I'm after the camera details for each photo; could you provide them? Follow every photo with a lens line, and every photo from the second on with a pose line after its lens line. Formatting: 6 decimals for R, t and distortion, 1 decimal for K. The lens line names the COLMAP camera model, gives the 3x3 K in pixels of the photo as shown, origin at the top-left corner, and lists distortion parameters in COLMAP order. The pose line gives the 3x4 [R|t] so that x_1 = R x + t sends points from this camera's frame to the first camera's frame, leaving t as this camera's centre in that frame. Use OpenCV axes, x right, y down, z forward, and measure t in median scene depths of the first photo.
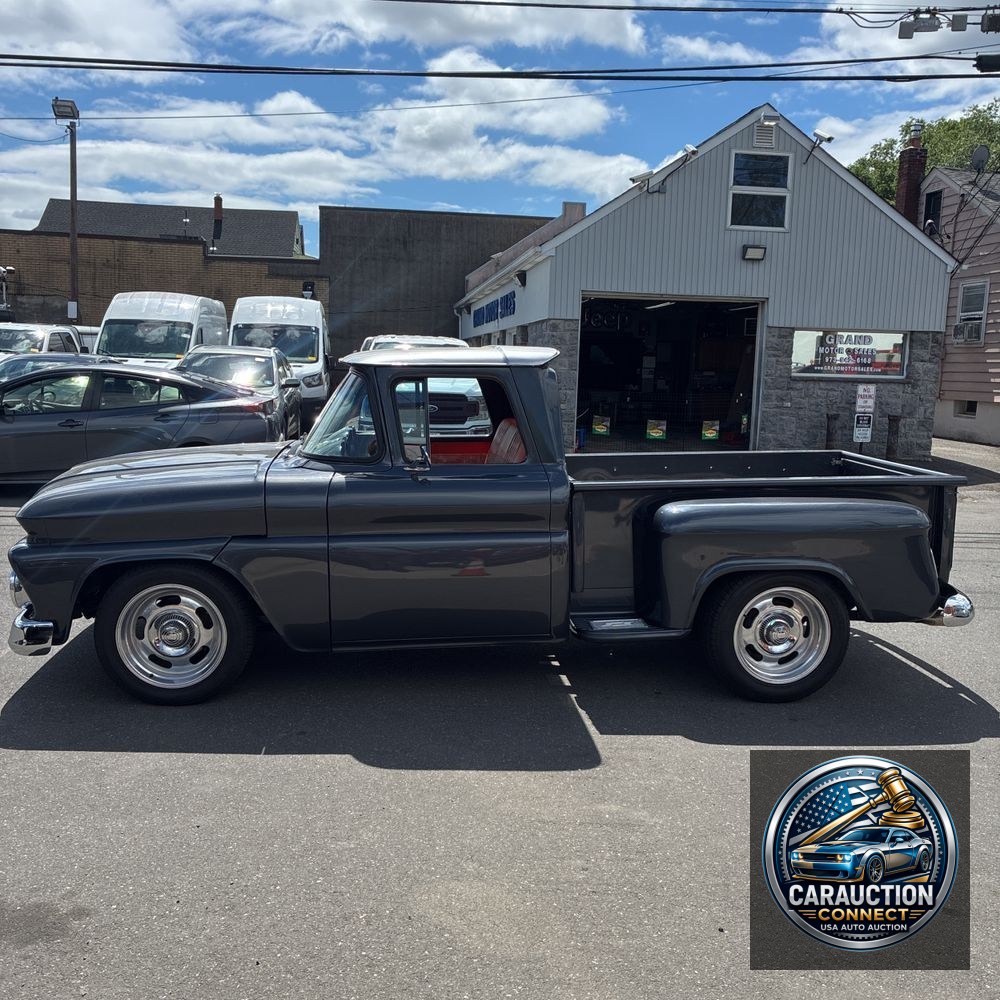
lens RADIAL K [[1019.2, 0, 508.3], [0, 1019.2, 505.0], [0, 0, 1]] dist [0.019015, 0.000000]
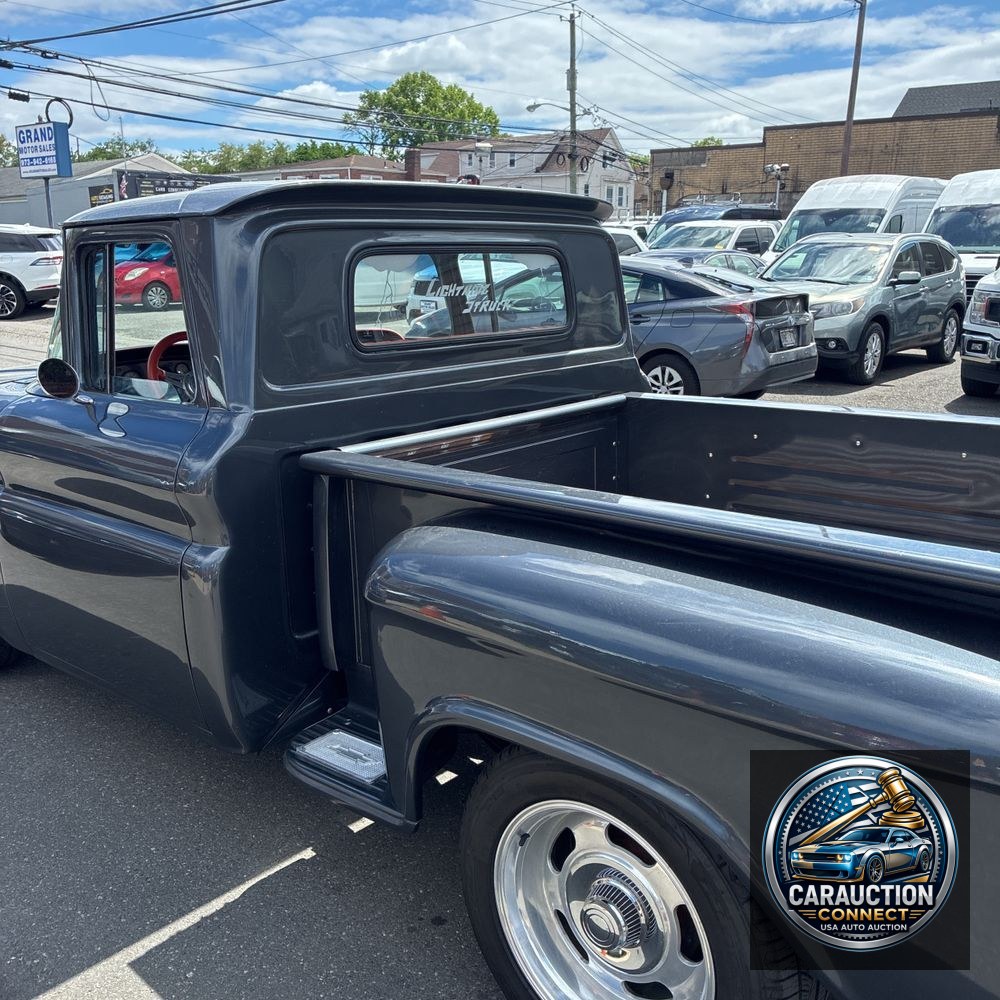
lens RADIAL K [[1019.2, 0, 503.1], [0, 1019.2, 502.5], [0, 0, 1]] dist [0.019015, 0.000000]
pose [[0.675223, 0.152111, -0.721759, 0.135510], [-0.087462, 0.988113, 0.126423, -0.018833], [0.732410, -0.022237, 0.680501, 0.200625]]
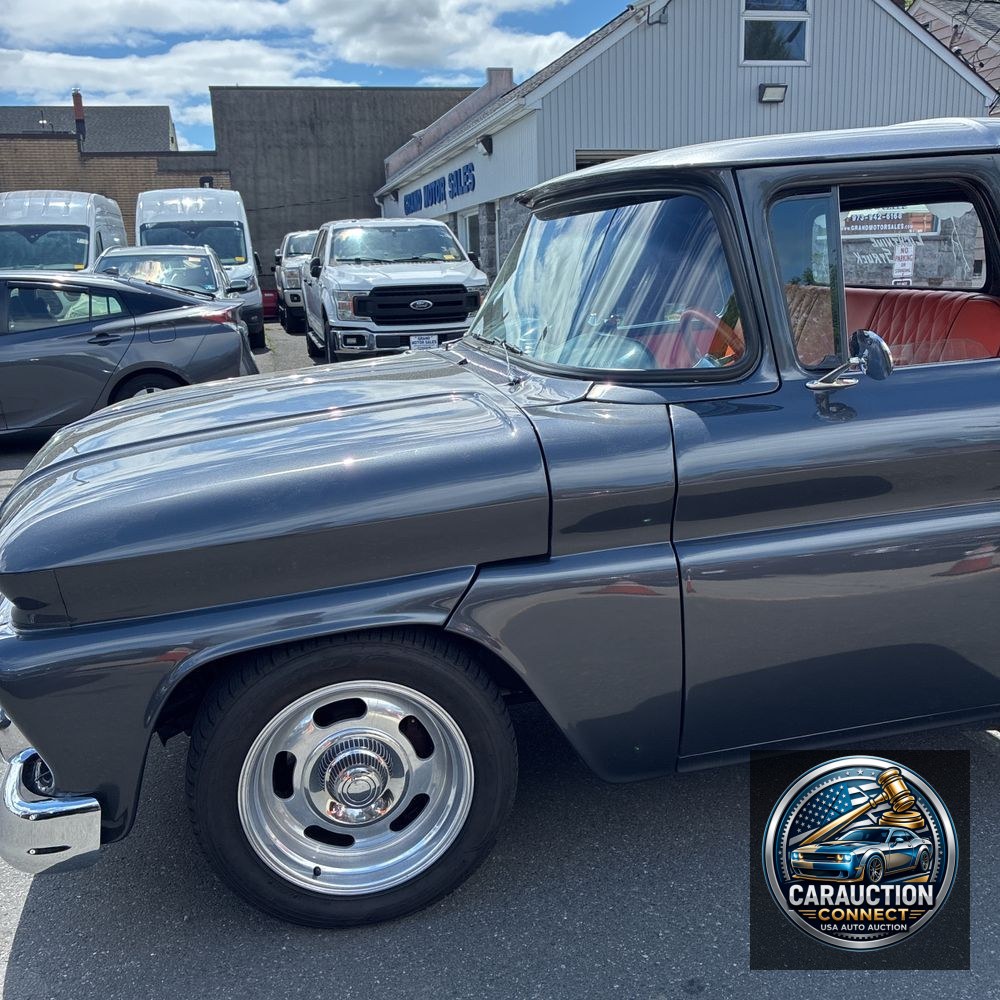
lens RADIAL K [[1019.2, 0, 495.2], [0, 1019.2, 496.2], [0, 0, 1]] dist [0.019015, 0.000000]
pose [[0.992840, -0.085645, 0.083274, -0.075378], [0.078133, 0.992906, 0.089632, -0.009789], [-0.090359, -0.082484, 0.992488, 0.140366]]
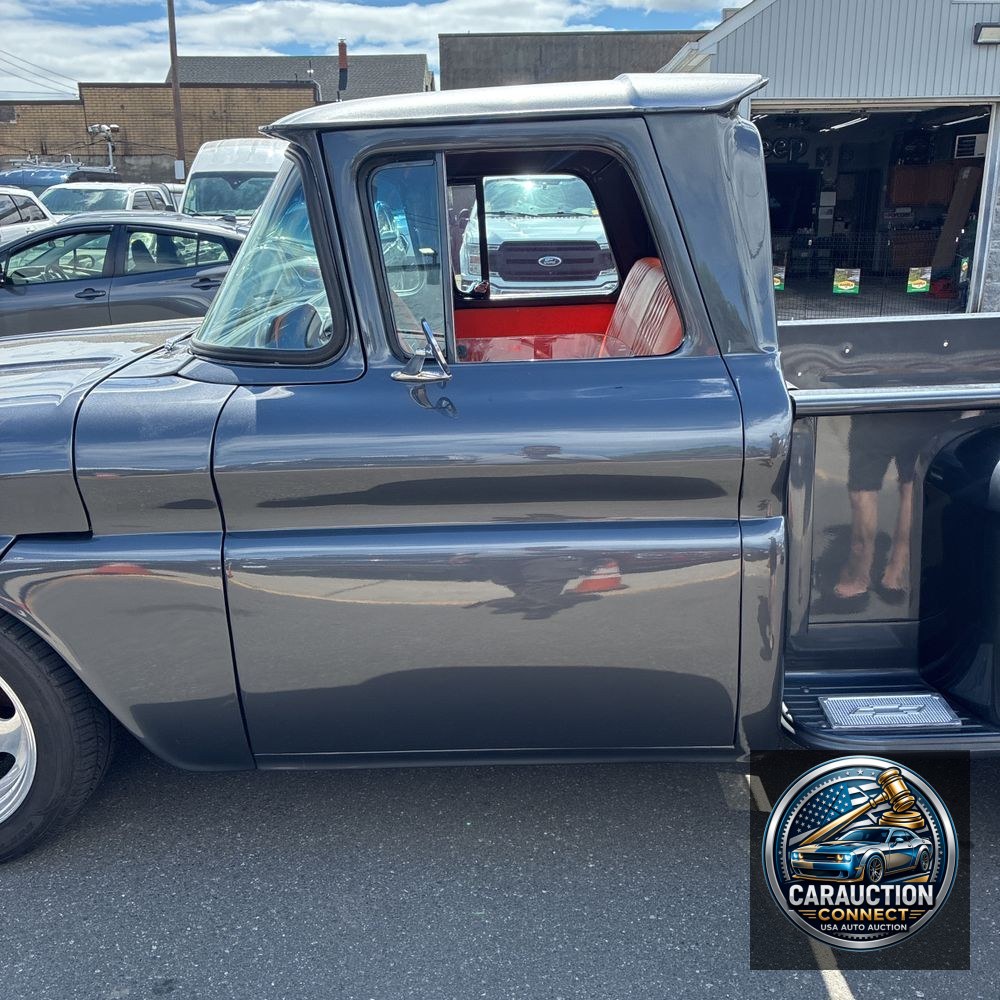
lens RADIAL K [[1019.2, 0, 498.3], [0, 1019.2, 506.2], [0, 0, 1]] dist [0.019015, 0.000000]
pose [[0.988335, 0.003805, -0.152248, 0.001796], [0.016485, 0.991141, 0.131786, -0.009390], [0.151401, -0.132758, 0.979517, 0.150277]]
